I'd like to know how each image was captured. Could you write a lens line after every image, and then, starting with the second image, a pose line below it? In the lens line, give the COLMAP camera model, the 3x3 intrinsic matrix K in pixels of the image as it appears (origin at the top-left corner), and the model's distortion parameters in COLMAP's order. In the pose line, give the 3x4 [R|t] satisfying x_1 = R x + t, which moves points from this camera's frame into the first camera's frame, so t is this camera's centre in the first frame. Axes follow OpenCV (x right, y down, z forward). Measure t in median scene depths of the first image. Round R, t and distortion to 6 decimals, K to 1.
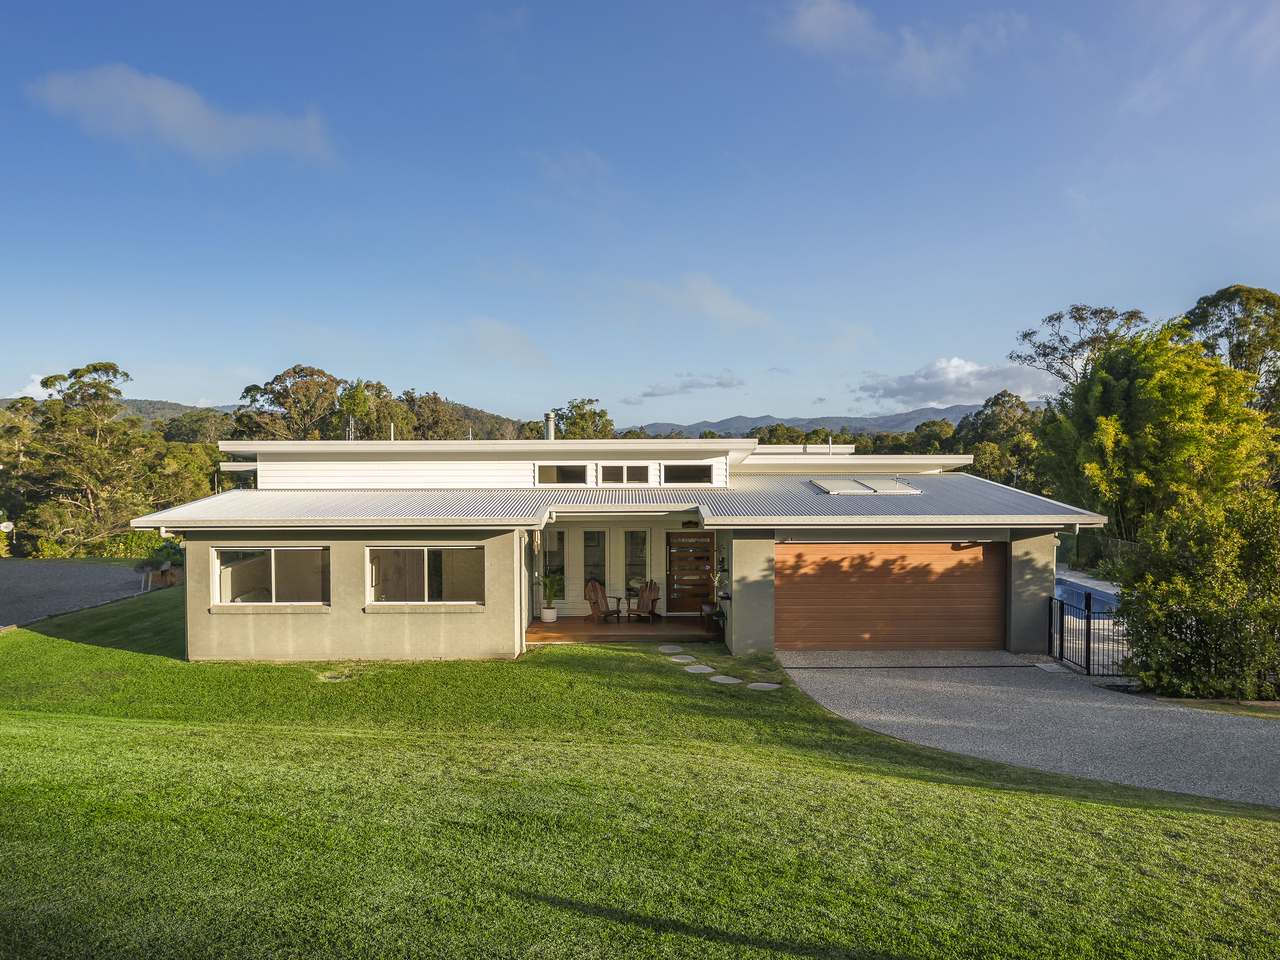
lens RADIAL K [[807.9, 0, 640.0], [0, 807.9, 480.0], [0, 0, 1]] dist [-0.007032, -0.001364]
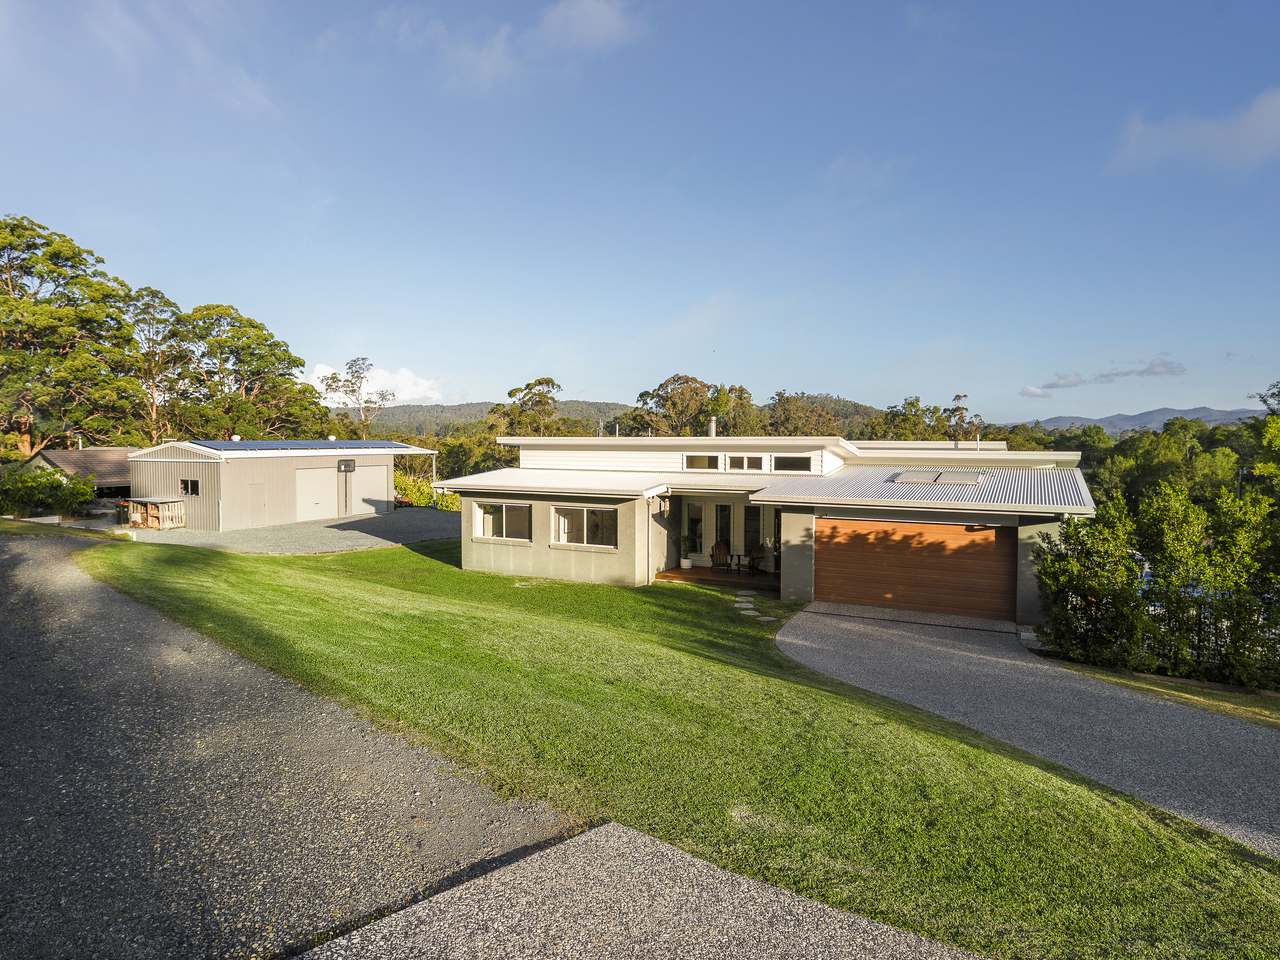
lens RADIAL K [[705.7, 0, 640.0], [0, 705.7, 480.0], [0, 0, 1]] dist [-0.035377, 0.000035]
pose [[0.894114, 0.029975, -0.446835, 0.388691], [-0.023197, 0.999518, 0.020633, 0.001251], [0.447238, -0.008083, 0.894378, -0.129322]]
